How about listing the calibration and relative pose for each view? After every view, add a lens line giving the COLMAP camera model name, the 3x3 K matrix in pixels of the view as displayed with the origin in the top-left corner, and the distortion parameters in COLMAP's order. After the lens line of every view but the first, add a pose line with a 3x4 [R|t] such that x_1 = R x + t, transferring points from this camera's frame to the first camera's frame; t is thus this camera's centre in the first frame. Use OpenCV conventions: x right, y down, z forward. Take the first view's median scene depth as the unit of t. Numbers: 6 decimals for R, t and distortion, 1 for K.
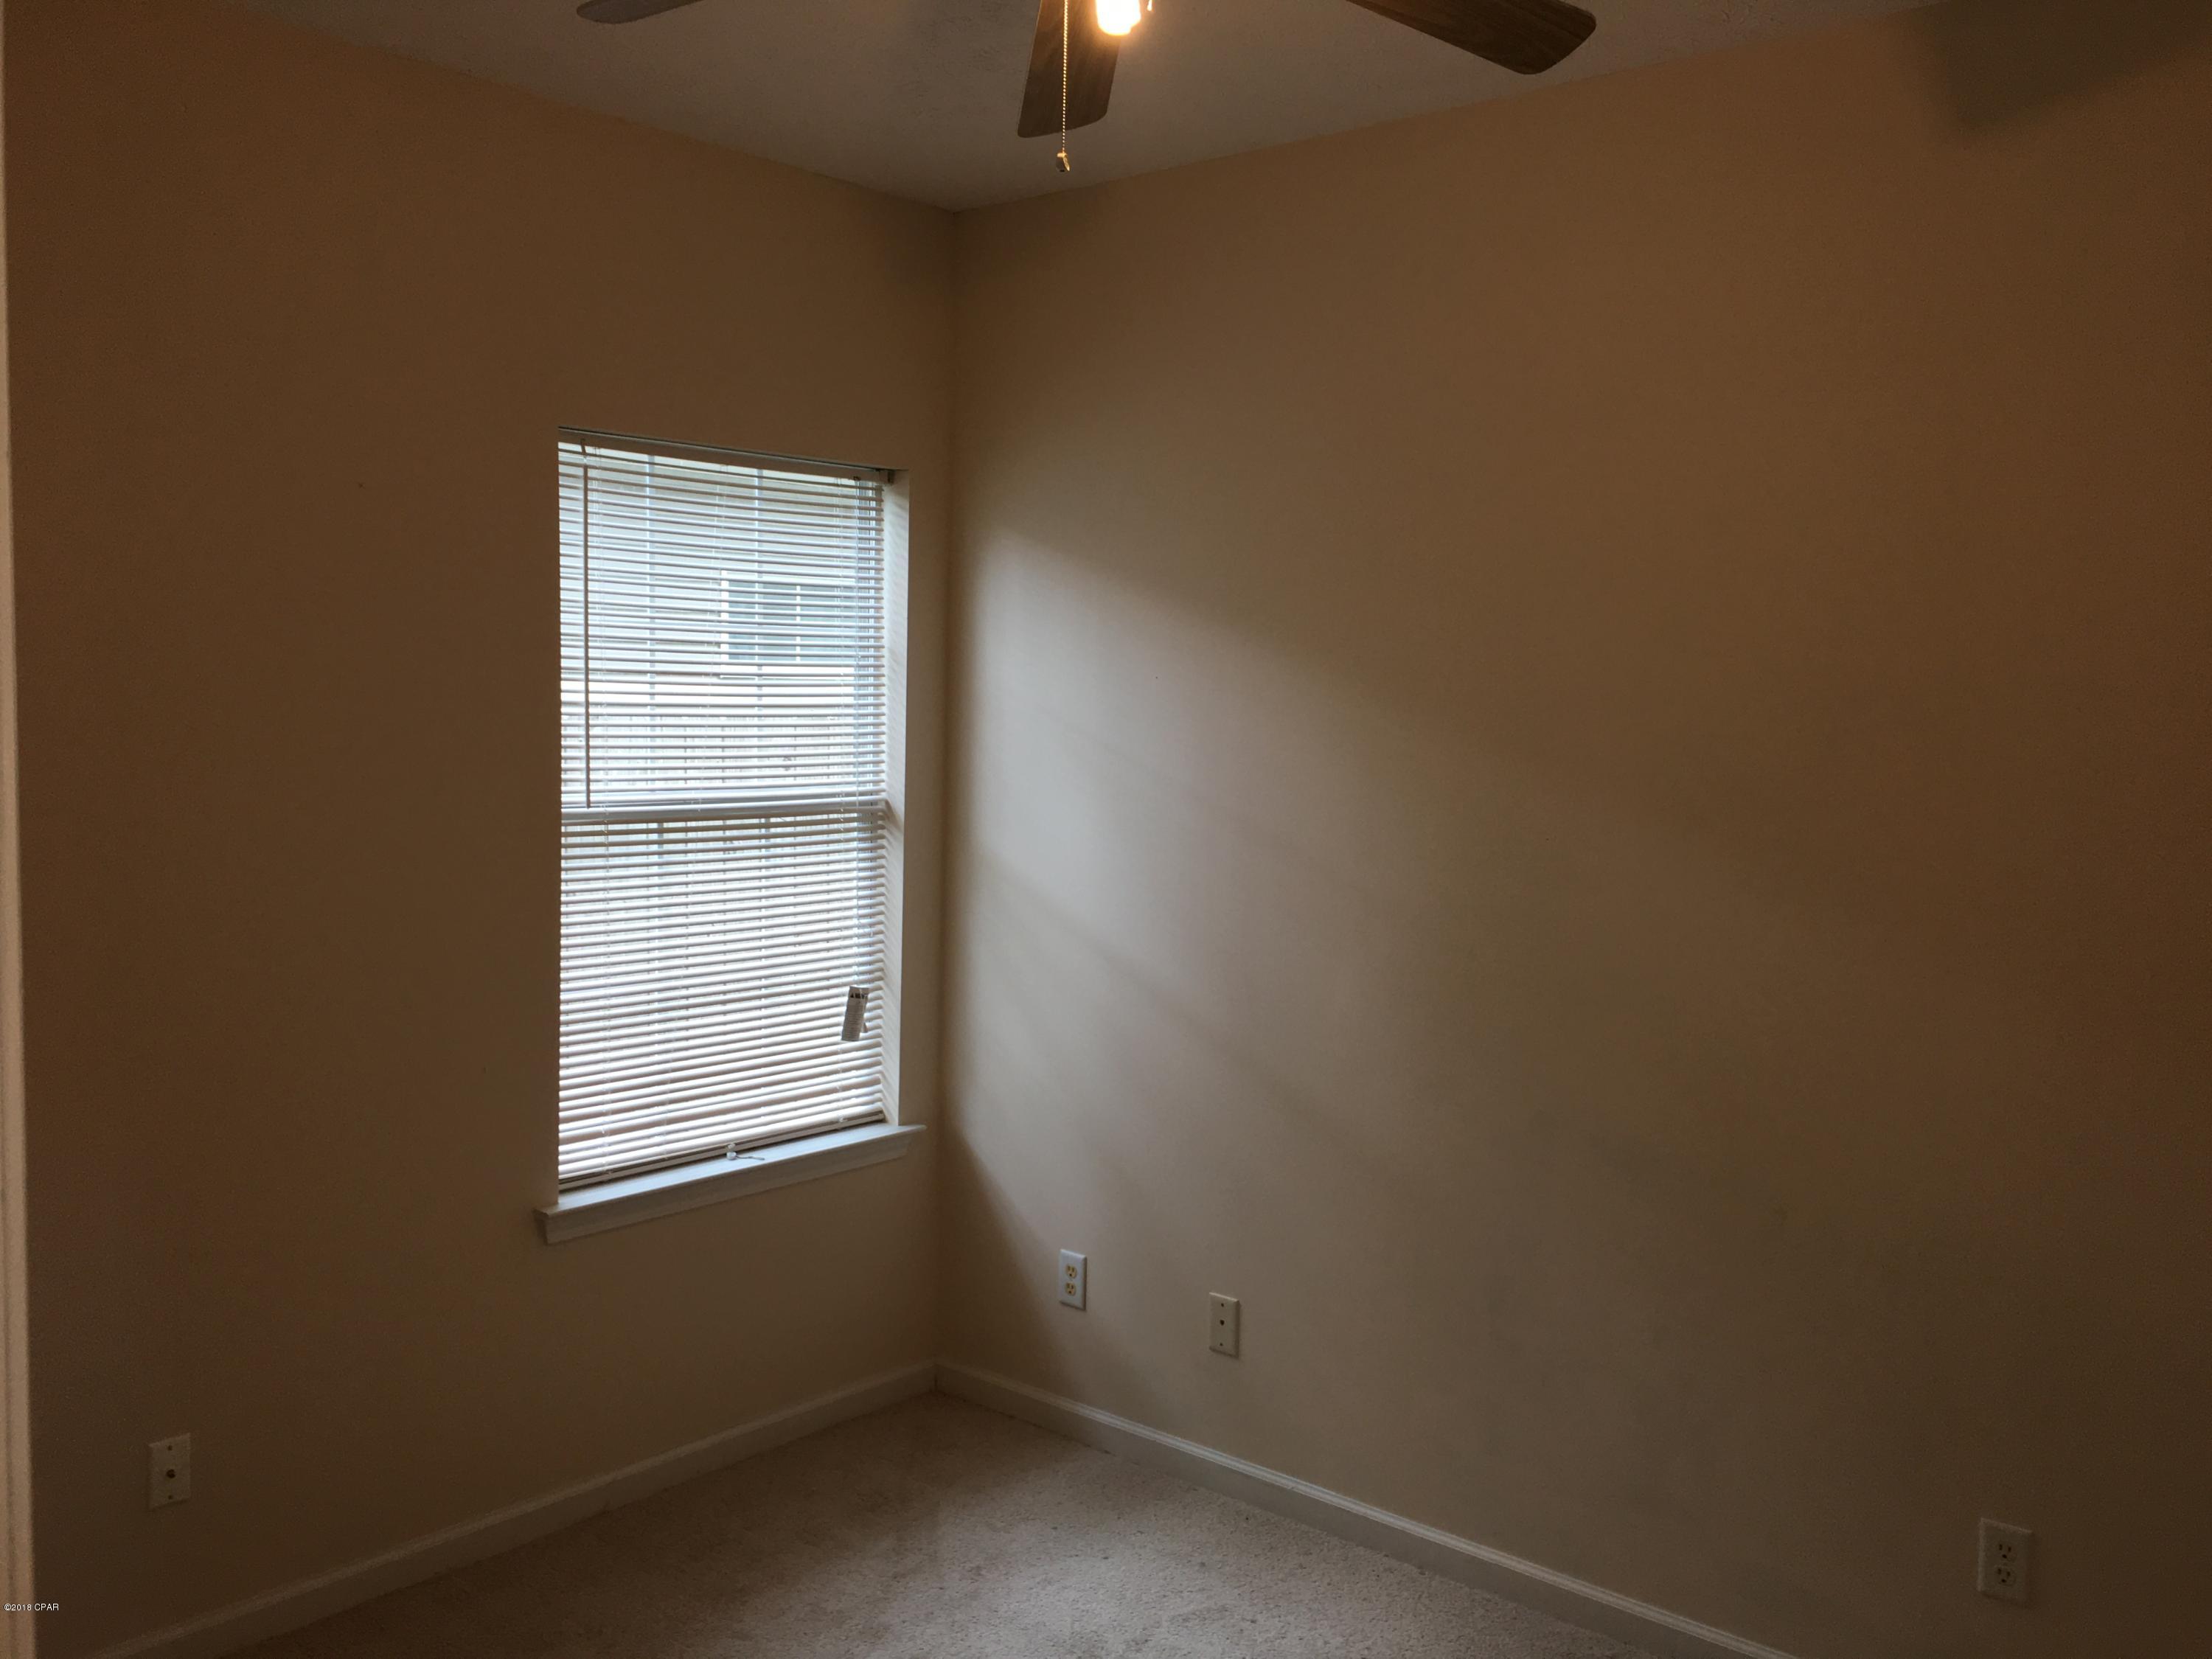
lens RADIAL K [[1884.9, 0, 1111.1], [0, 1884.9, 835.6], [0, 0, 1]] dist [0.070309, -0.090081]
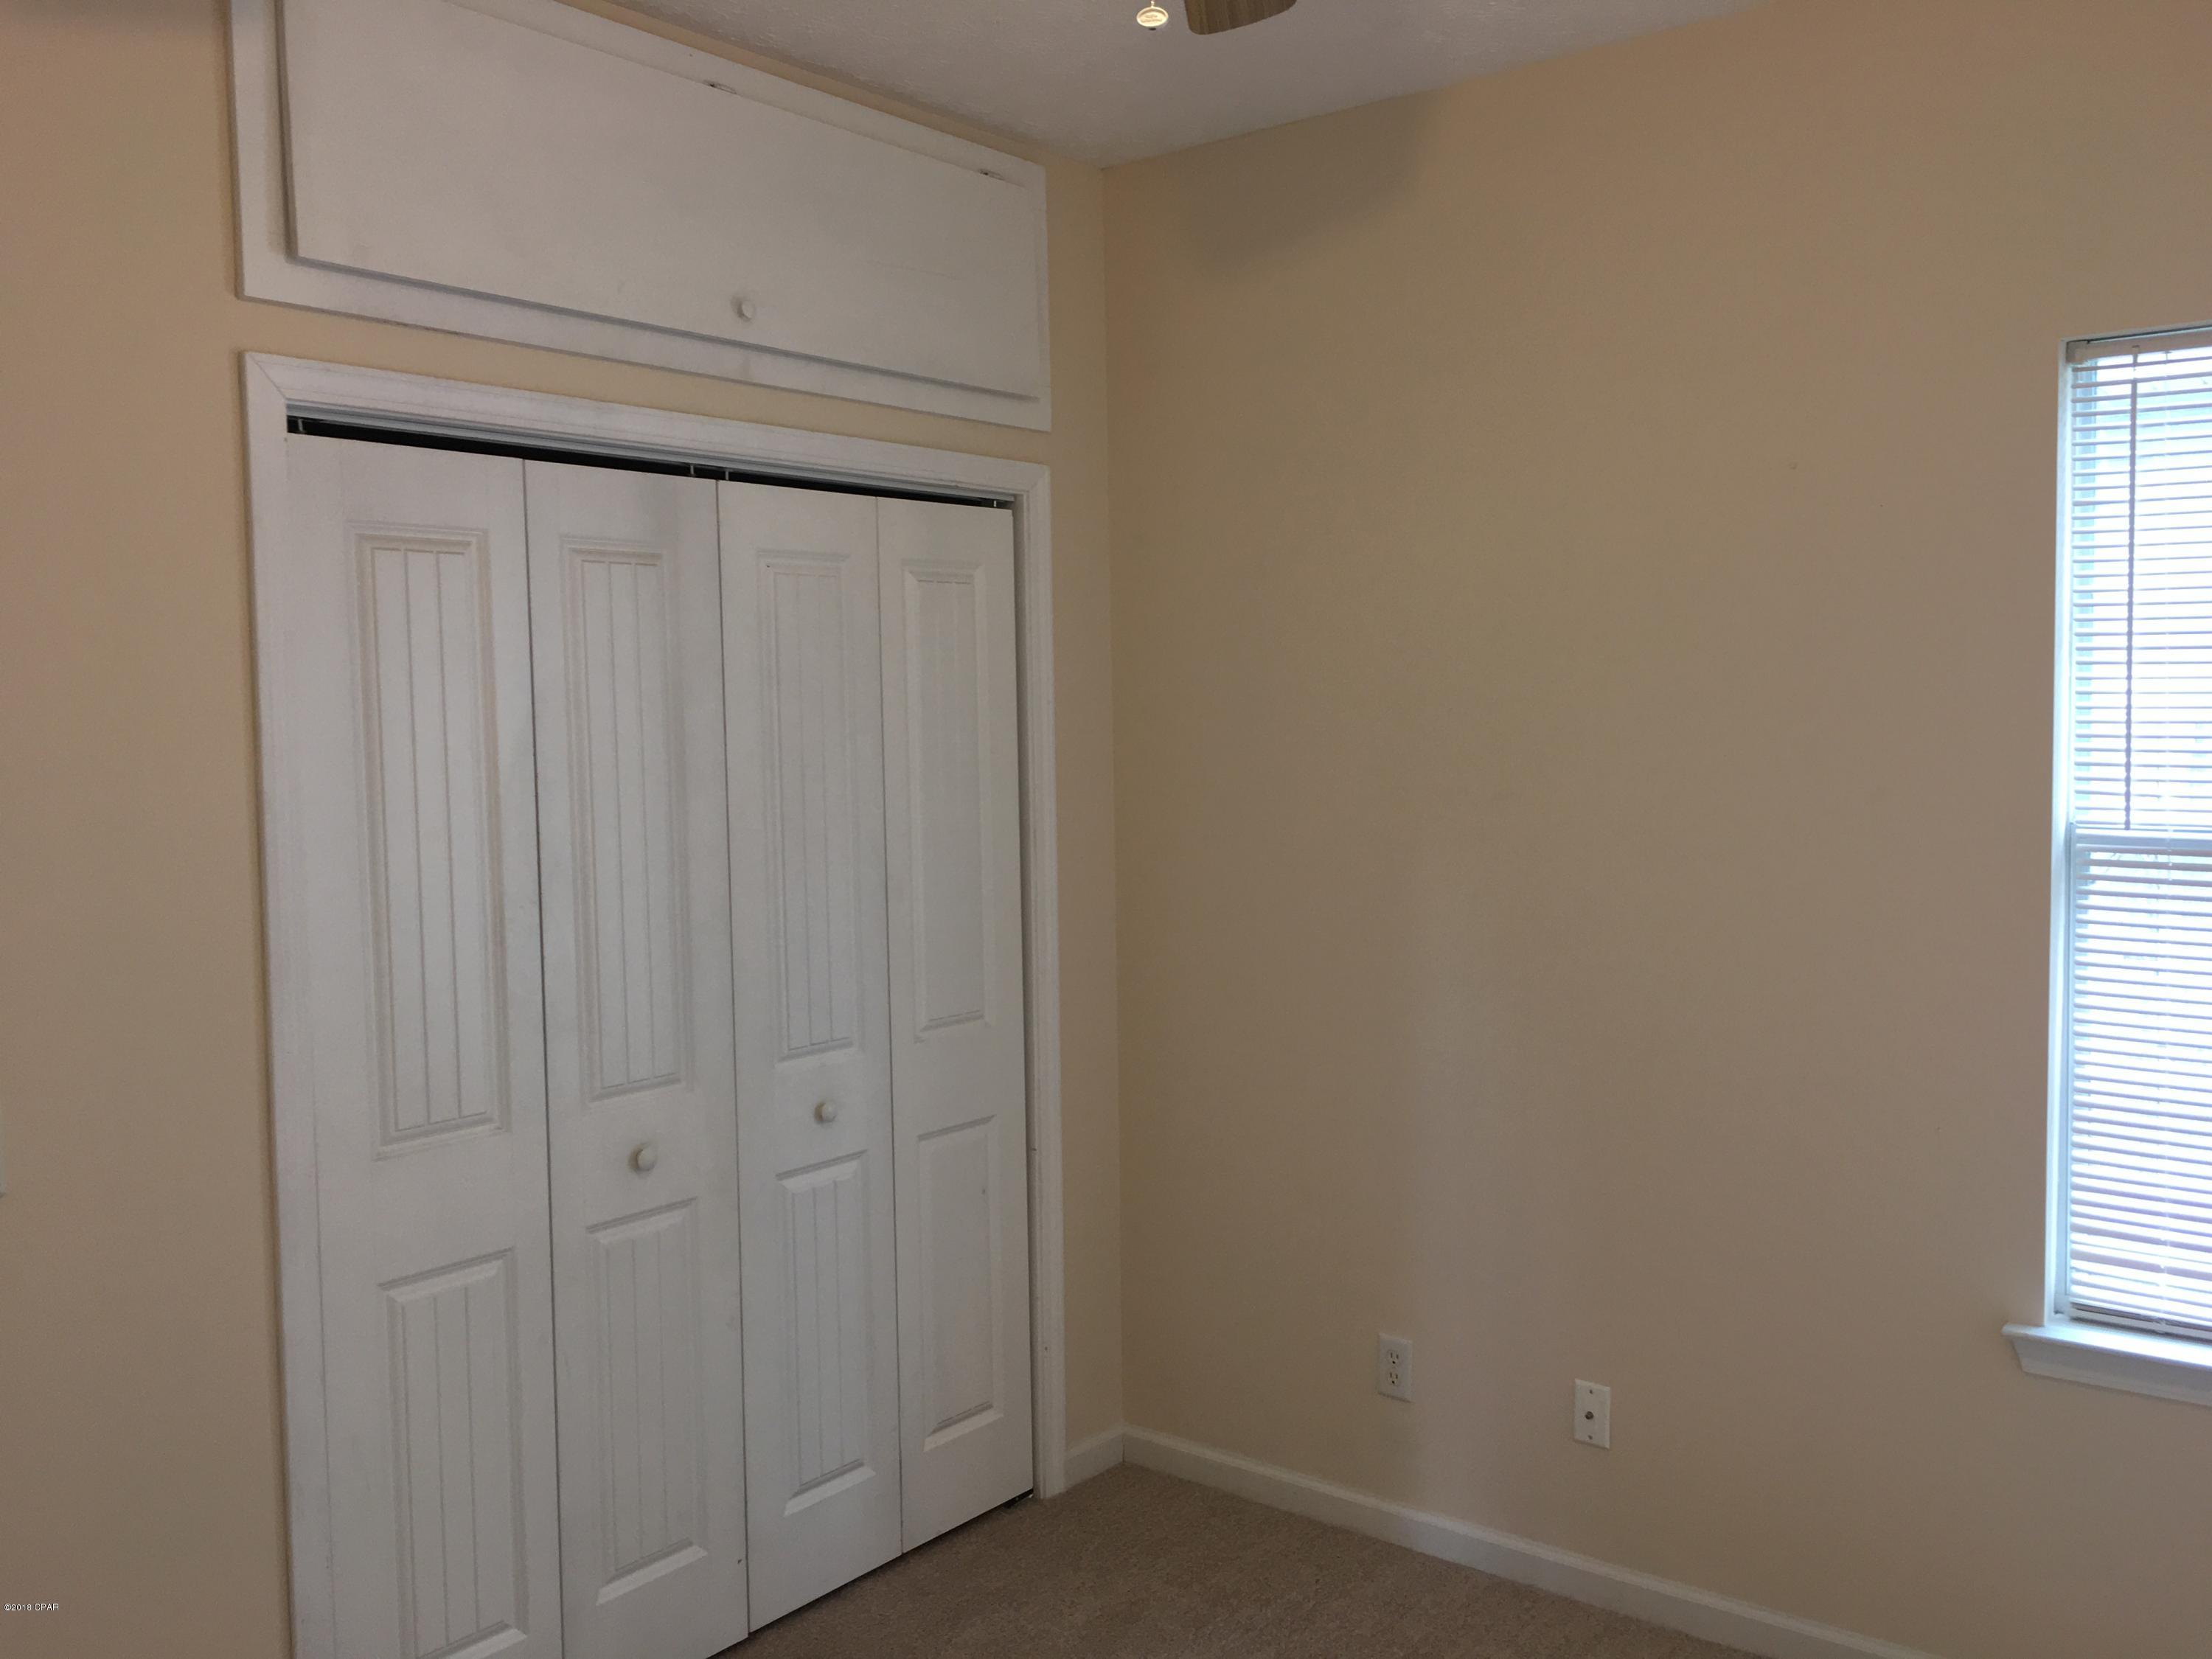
lens RADIAL K [[1884.9, 0, 1107.4], [0, 1884.9, 821.1], [0, 0, 1]] dist [0.070309, -0.090081]
pose [[0.057119, 0.051701, -0.997028, 0.469973], [-0.060007, 0.997031, 0.048263, -0.031358], [0.996562, 0.057072, 0.060052, 0.554141]]
